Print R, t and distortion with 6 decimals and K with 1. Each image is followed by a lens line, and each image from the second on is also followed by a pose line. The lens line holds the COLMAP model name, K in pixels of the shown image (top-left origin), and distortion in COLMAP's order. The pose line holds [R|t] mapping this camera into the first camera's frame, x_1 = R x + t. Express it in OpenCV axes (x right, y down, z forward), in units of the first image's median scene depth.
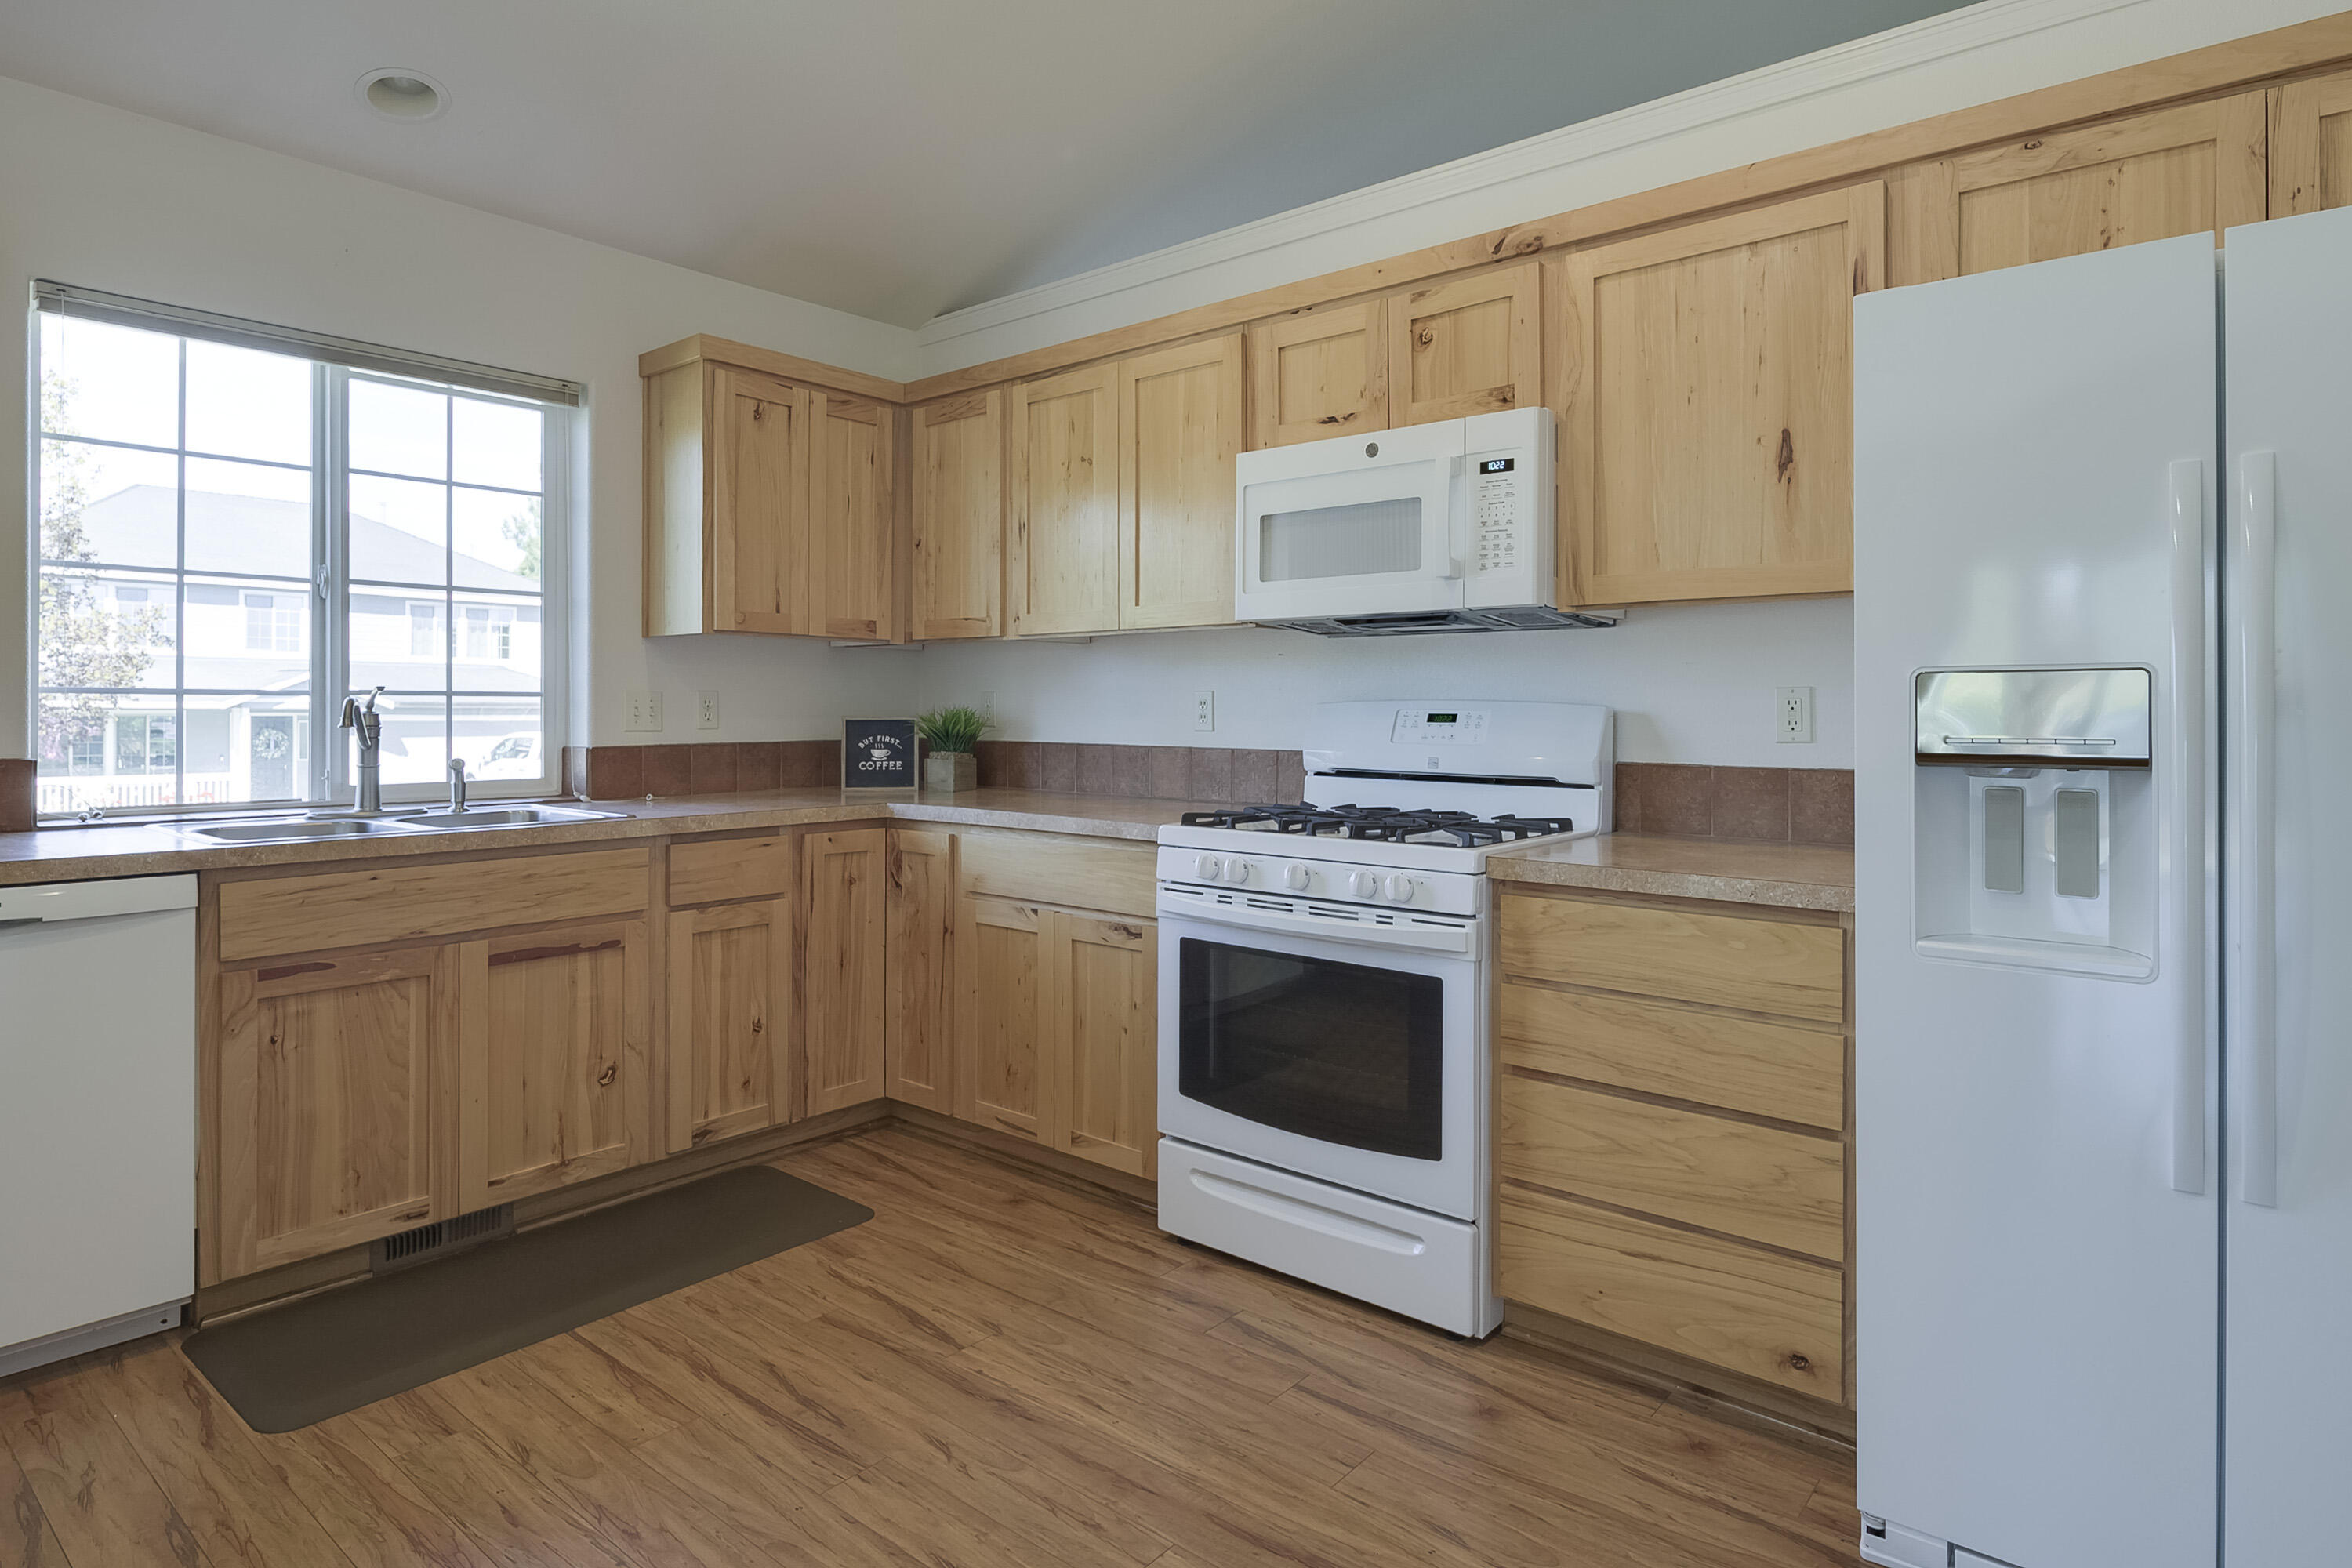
lens RADIAL K [[1302.0, 0, 1166.3], [0, 1302.0, 708.6], [0, 0, 1]] dist [0.004009, -0.007688]
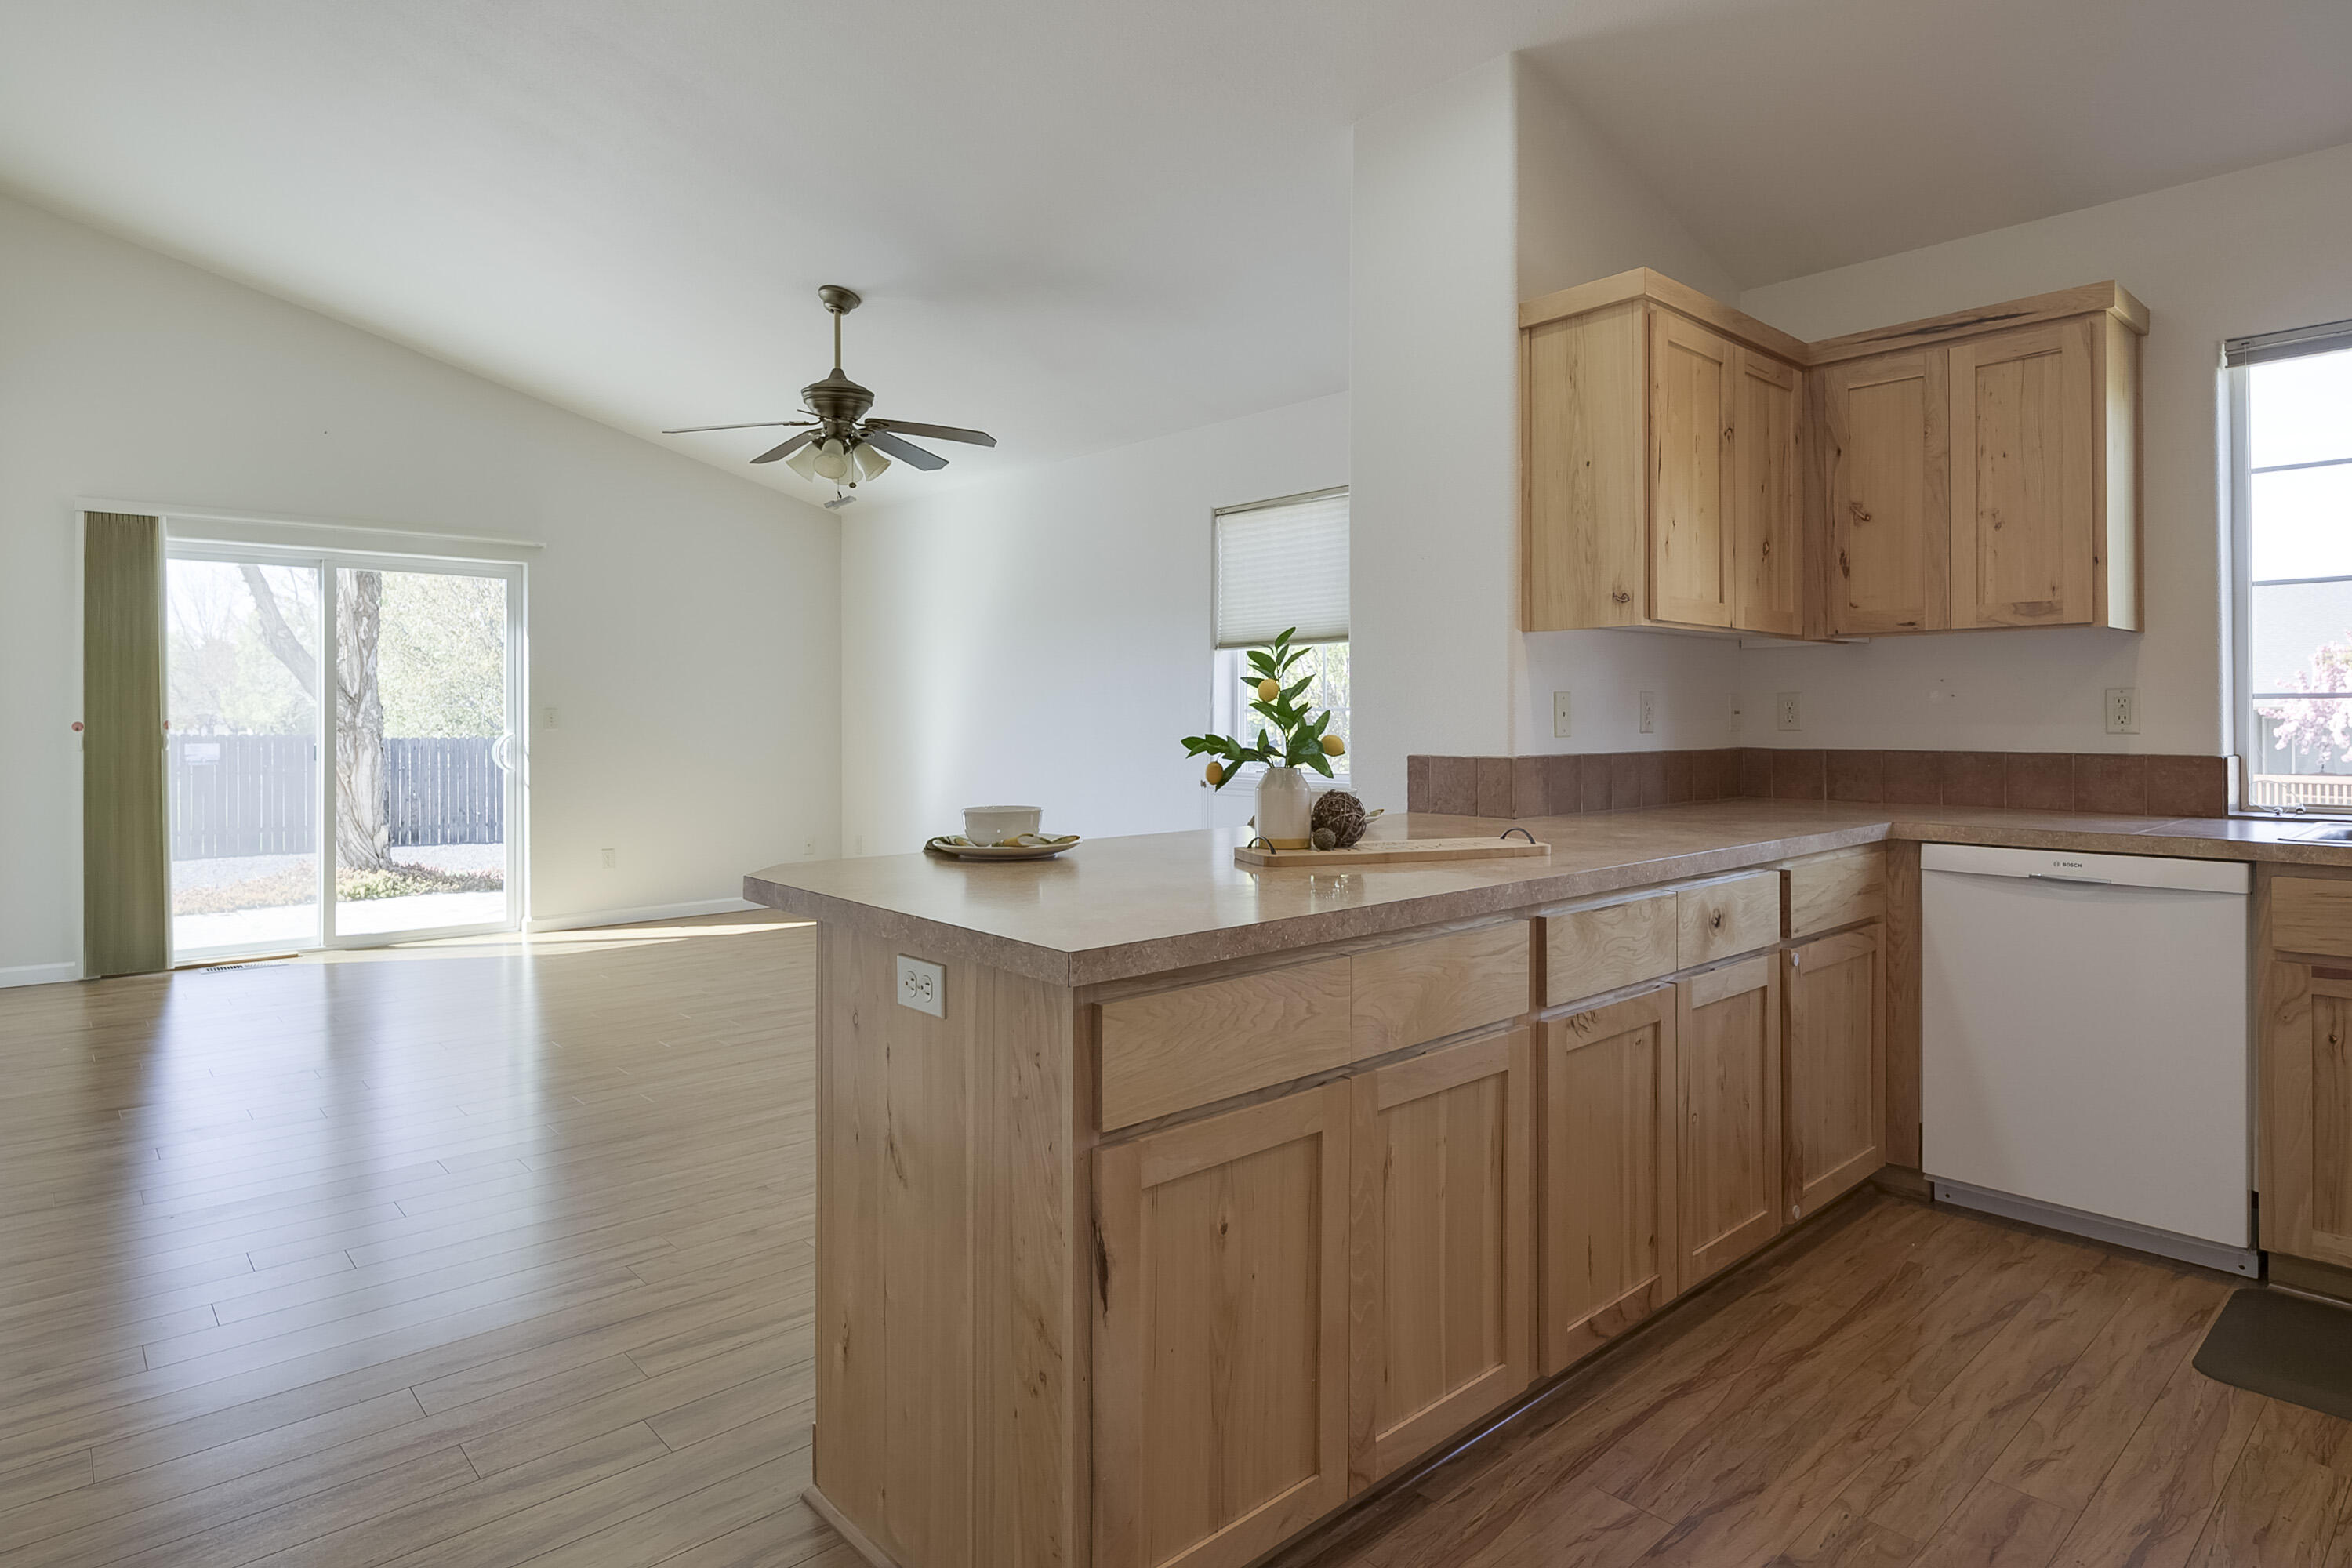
lens RADIAL K [[1302.0, 0, 1145.8], [0, 1302.0, 713.4], [0, 0, 1]] dist [0.004009, -0.007688]
pose [[-0.158995, -0.006223, -0.987260, 0.396410], [0.005883, 0.999956, -0.007250, 0.002812], [0.987262, -0.006961, -0.158951, 0.218490]]
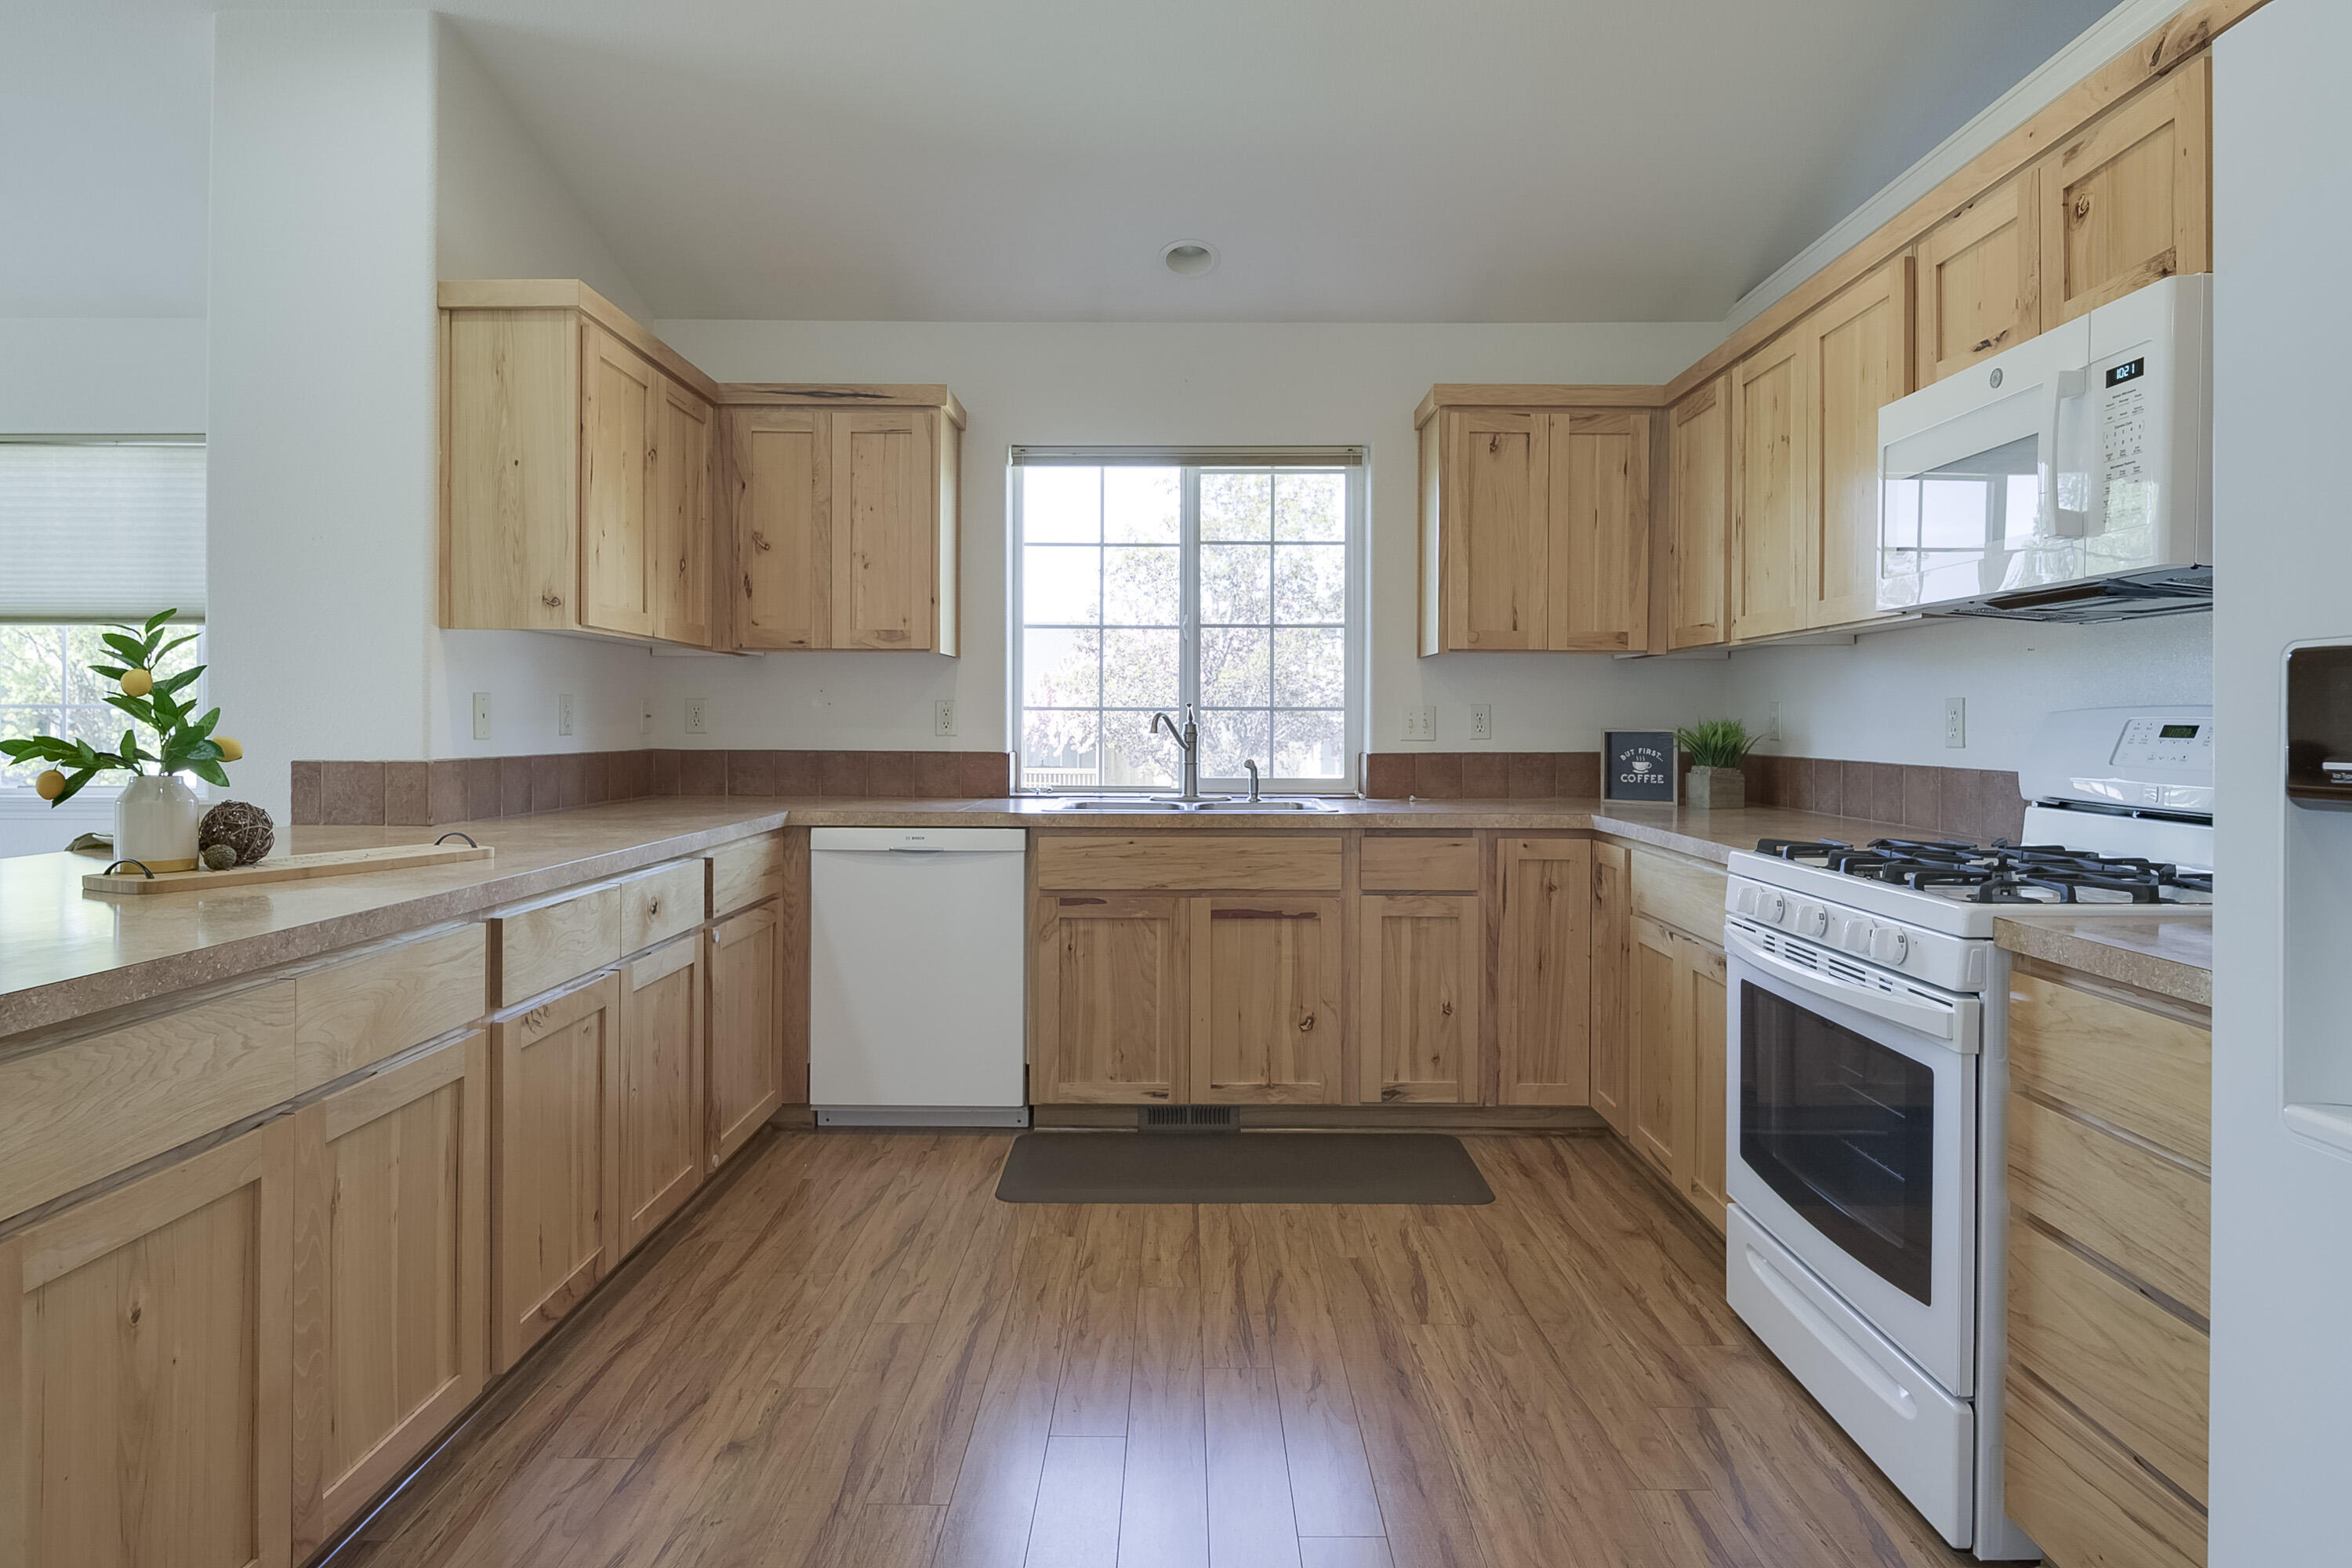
lens RADIAL K [[1302.0, 0, 1190.1], [0, 1302.0, 735.4], [0, 0, 1]] dist [0.004009, -0.007688]
pose [[0.637431, 0.007324, -0.770472, 0.449849], [-0.000710, 0.999960, 0.008918, 0.003722], [0.770507, -0.005137, 0.637411, 0.153275]]
